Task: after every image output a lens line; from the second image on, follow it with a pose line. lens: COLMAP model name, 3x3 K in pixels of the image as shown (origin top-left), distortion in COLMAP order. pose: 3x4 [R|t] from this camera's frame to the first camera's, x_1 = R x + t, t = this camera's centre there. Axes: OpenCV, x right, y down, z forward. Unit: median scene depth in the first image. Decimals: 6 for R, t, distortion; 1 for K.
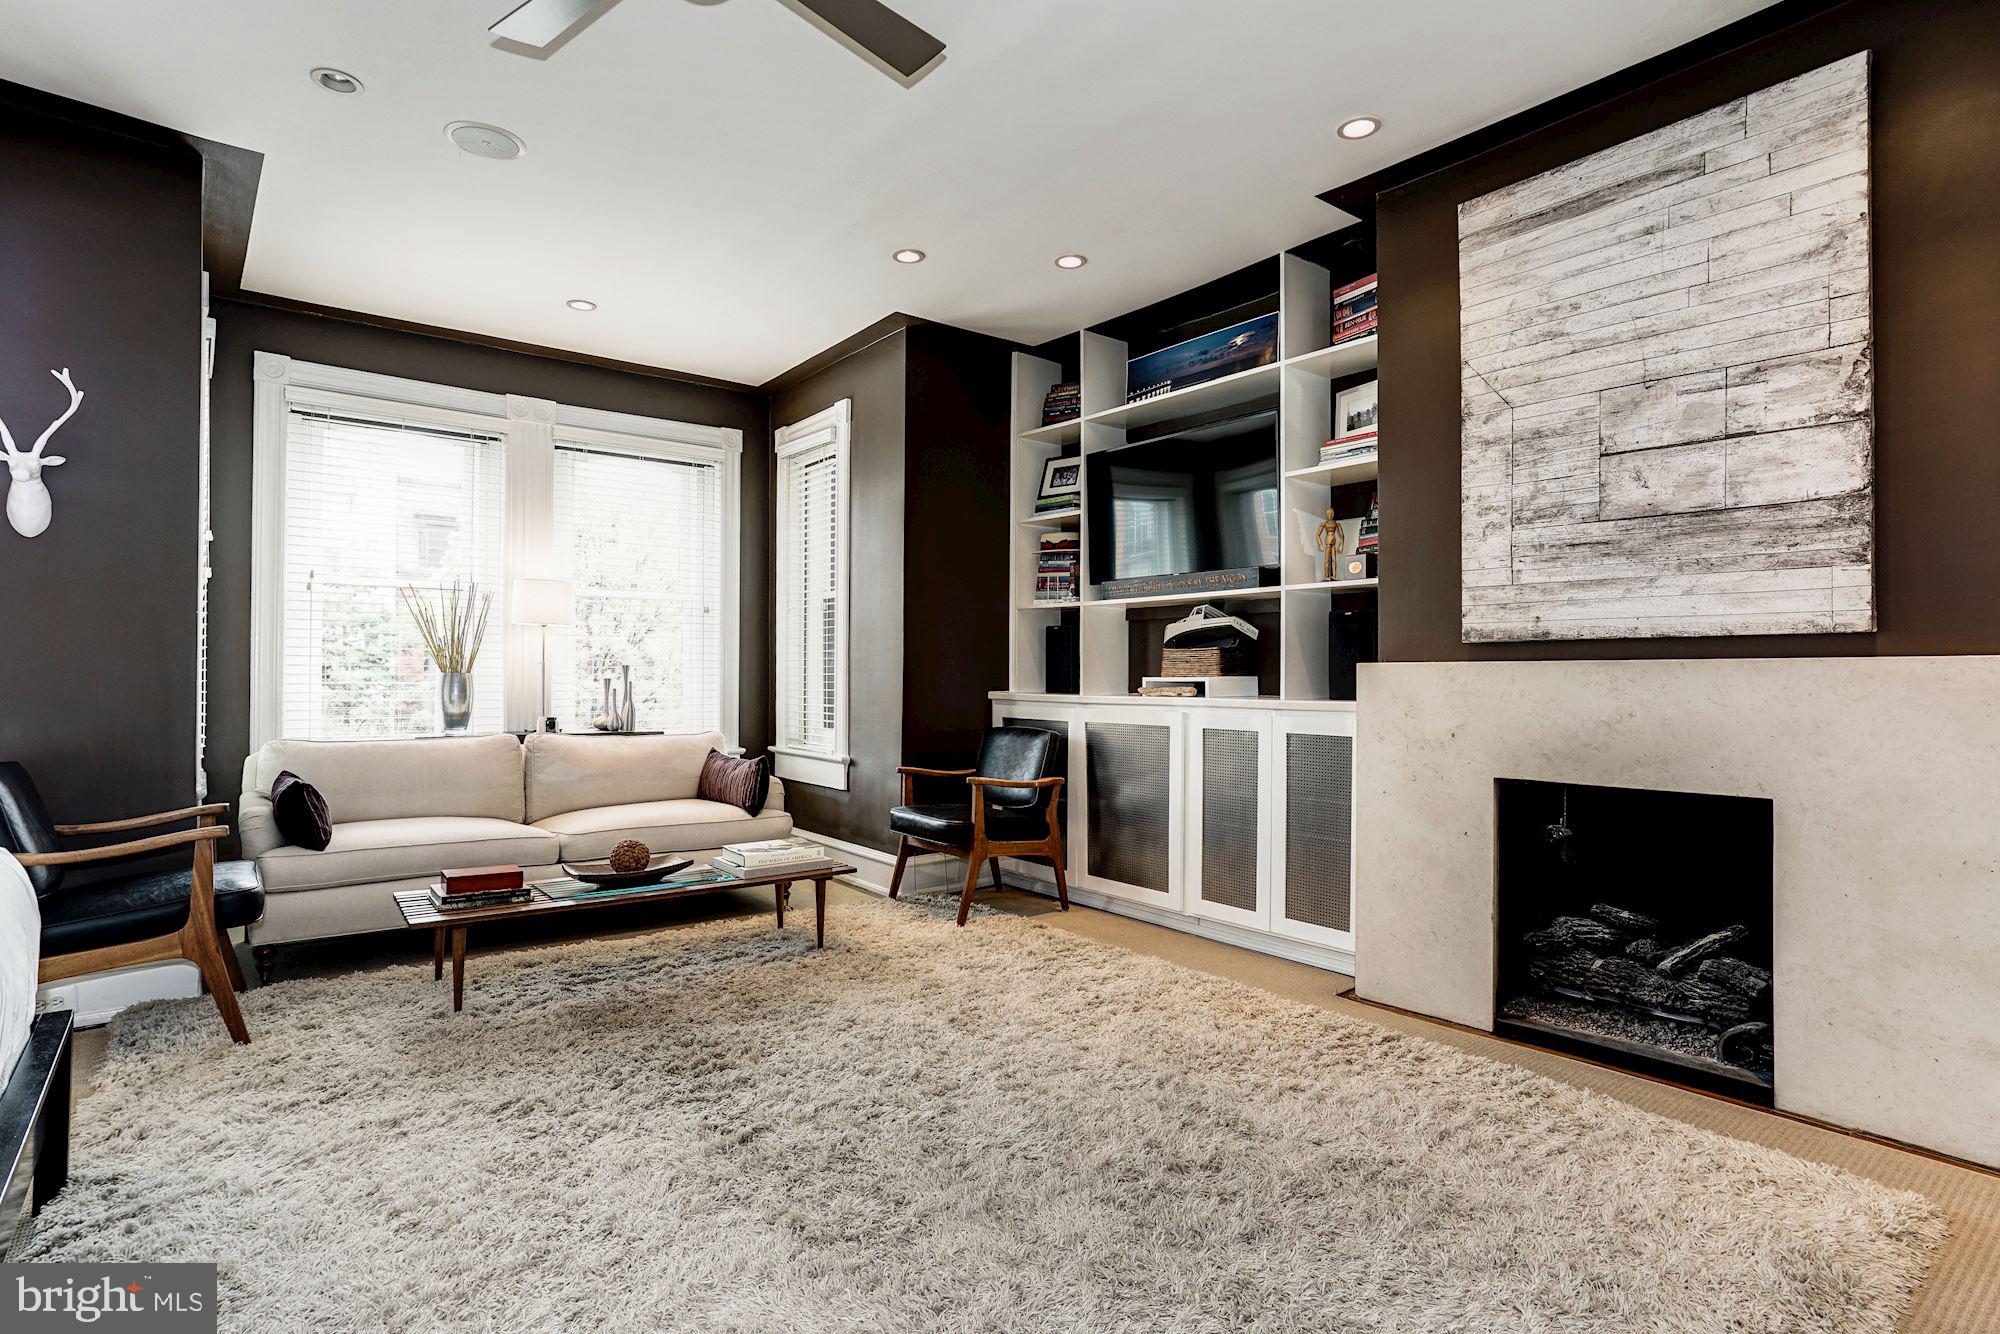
lens RADIAL K [[1037.8, 0, 984.3], [0, 1037.8, 674.0], [0, 0, 1]] dist [-0.027307, 0.016396]
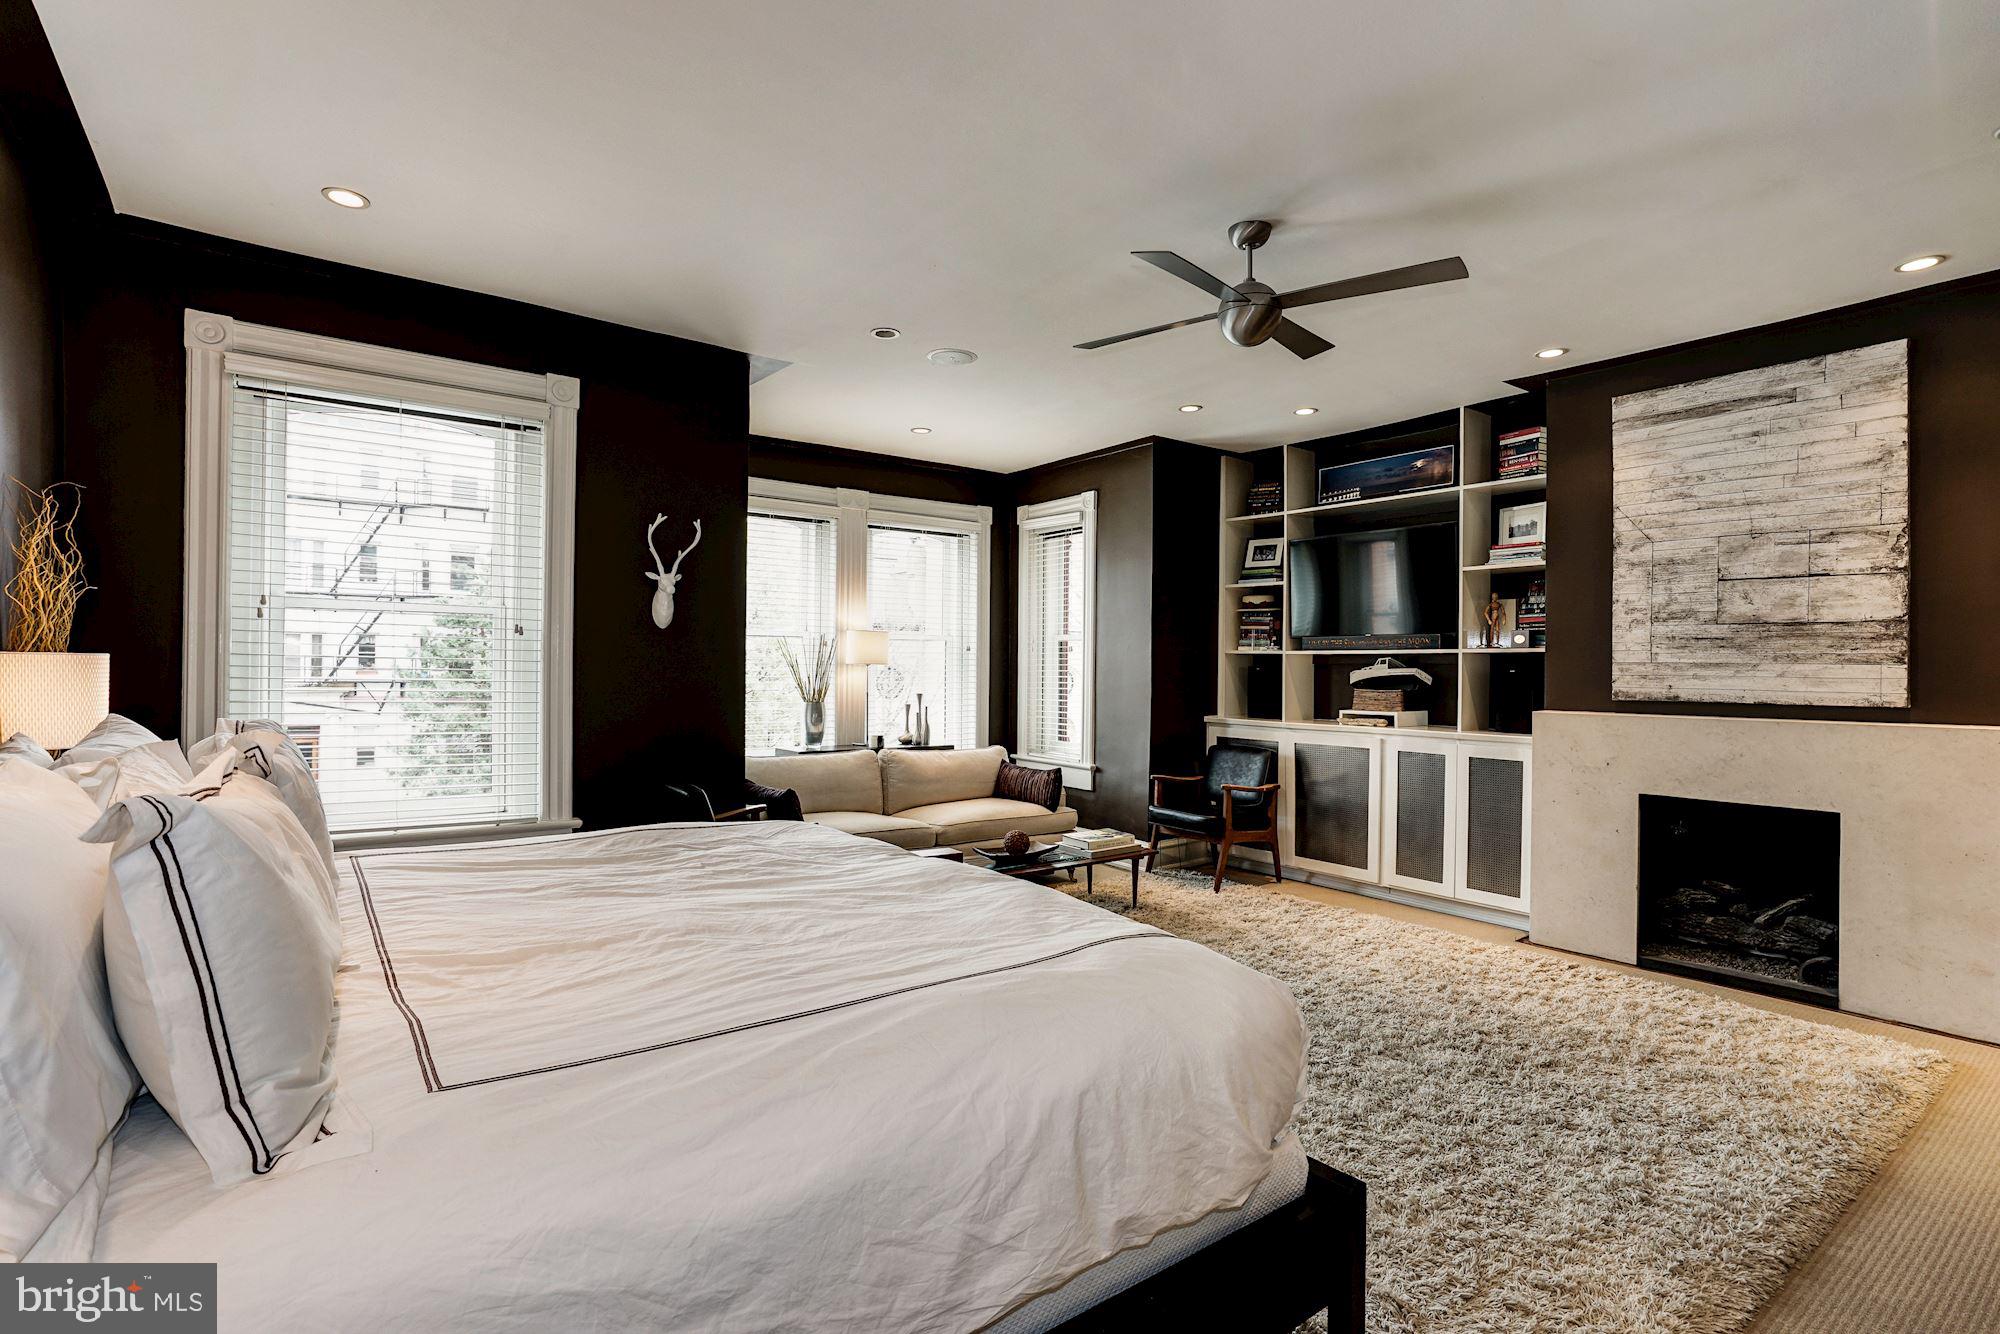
lens RADIAL K [[964.7, 0, 998.2], [0, 964.7, 674.5], [0, 0, 1]] dist [-0.031708, 0.015895]
pose [[0.999654, 0.005311, -0.025757, -0.372905], [-0.005130, 0.999962, 0.007092, -0.071851], [0.025793, -0.006957, 0.999643, -0.373183]]
